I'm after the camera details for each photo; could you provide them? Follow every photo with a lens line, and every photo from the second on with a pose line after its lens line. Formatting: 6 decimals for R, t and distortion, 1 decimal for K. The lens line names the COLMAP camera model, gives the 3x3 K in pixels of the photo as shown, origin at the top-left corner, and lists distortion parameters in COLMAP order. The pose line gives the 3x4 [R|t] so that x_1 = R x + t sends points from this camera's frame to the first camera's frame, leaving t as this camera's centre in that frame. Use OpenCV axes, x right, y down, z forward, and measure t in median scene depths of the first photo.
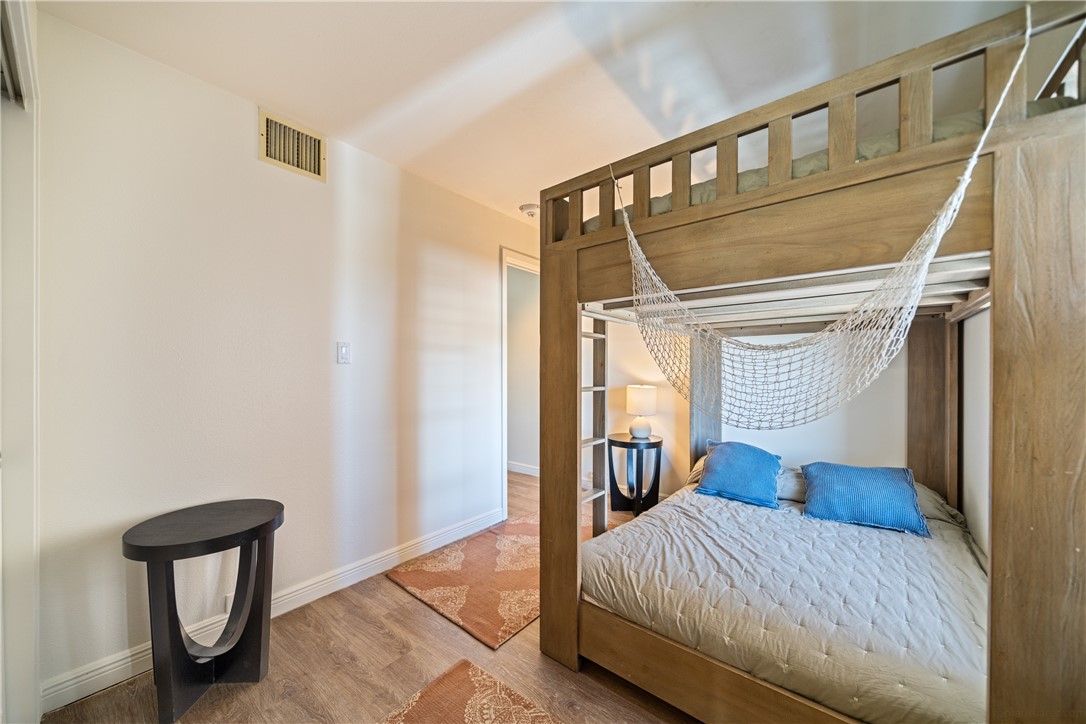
lens RADIAL K [[400.4, 0, 539.7], [0, 400.4, 368.5], [0, 0, 1]] dist [-0.001244, -0.000112]
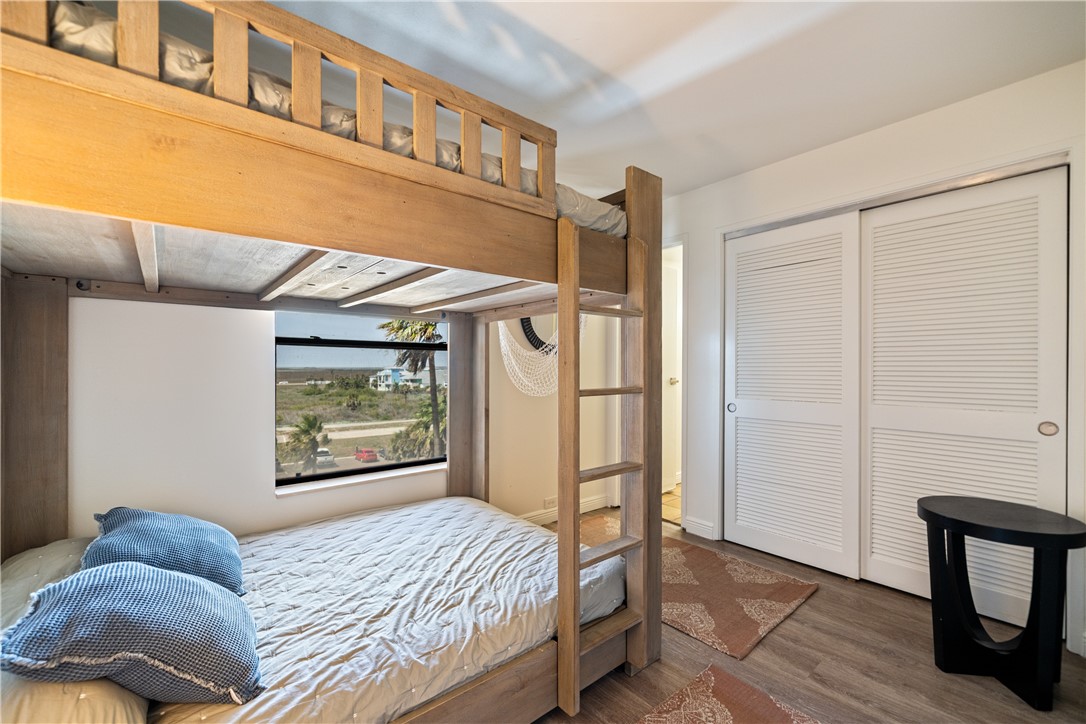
lens RADIAL K [[452.1, 0, 546.3], [0, 452.1, 366.8], [0, 0, 1]] dist [0.002505, 0.000366]
pose [[-0.984322, -0.001485, 0.176373, 0.079175], [-0.001841, 0.999997, -0.001853, 0.012447], [-0.176370, -0.002149, -0.984322, 2.060257]]
